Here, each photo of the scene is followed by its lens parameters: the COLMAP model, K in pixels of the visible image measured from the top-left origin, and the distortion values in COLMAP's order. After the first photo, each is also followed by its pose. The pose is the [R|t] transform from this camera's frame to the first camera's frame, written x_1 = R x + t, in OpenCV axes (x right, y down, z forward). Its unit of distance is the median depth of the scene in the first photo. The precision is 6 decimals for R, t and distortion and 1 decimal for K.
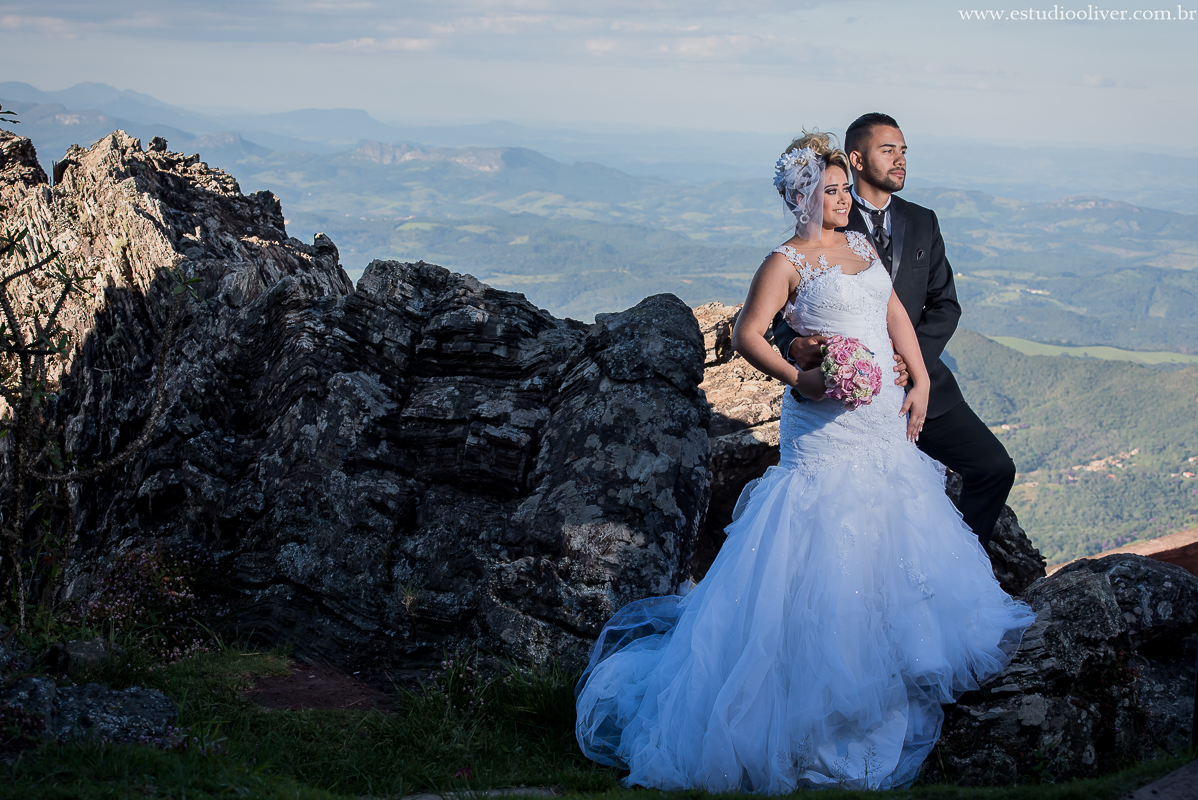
lens RADIAL K [[2701.5, 0, 599.0], [0, 2701.5, 400.0], [0, 0, 1]] dist [-0.095076, 0.457686]
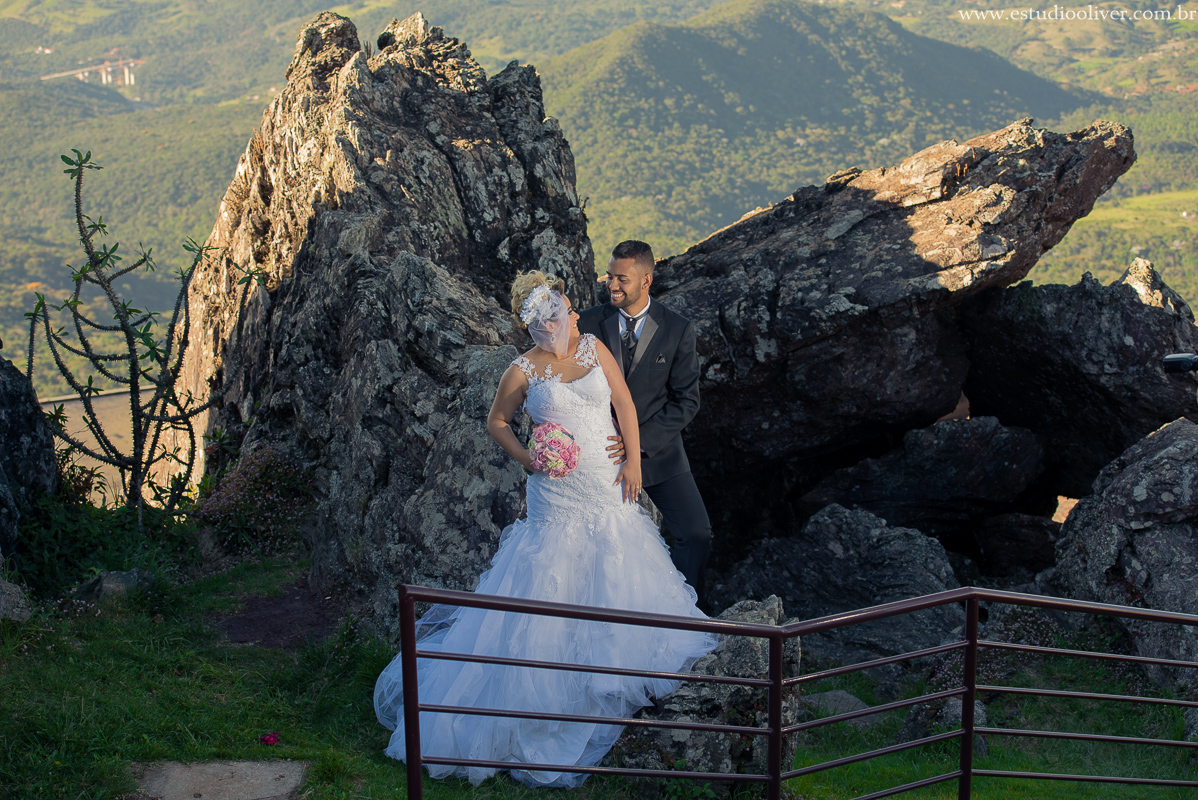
lens RADIAL K [[2532.4, 0, 599.0], [0, 2532.4, 400.0], [0, 0, 1]] dist [-0.029299, 0.081694]
pose [[0.943370, 0.059344, -0.326390, 0.412200], [0.007254, 0.979944, 0.199139, -0.228183], [0.331662, -0.190230, 0.924020, -0.088062]]
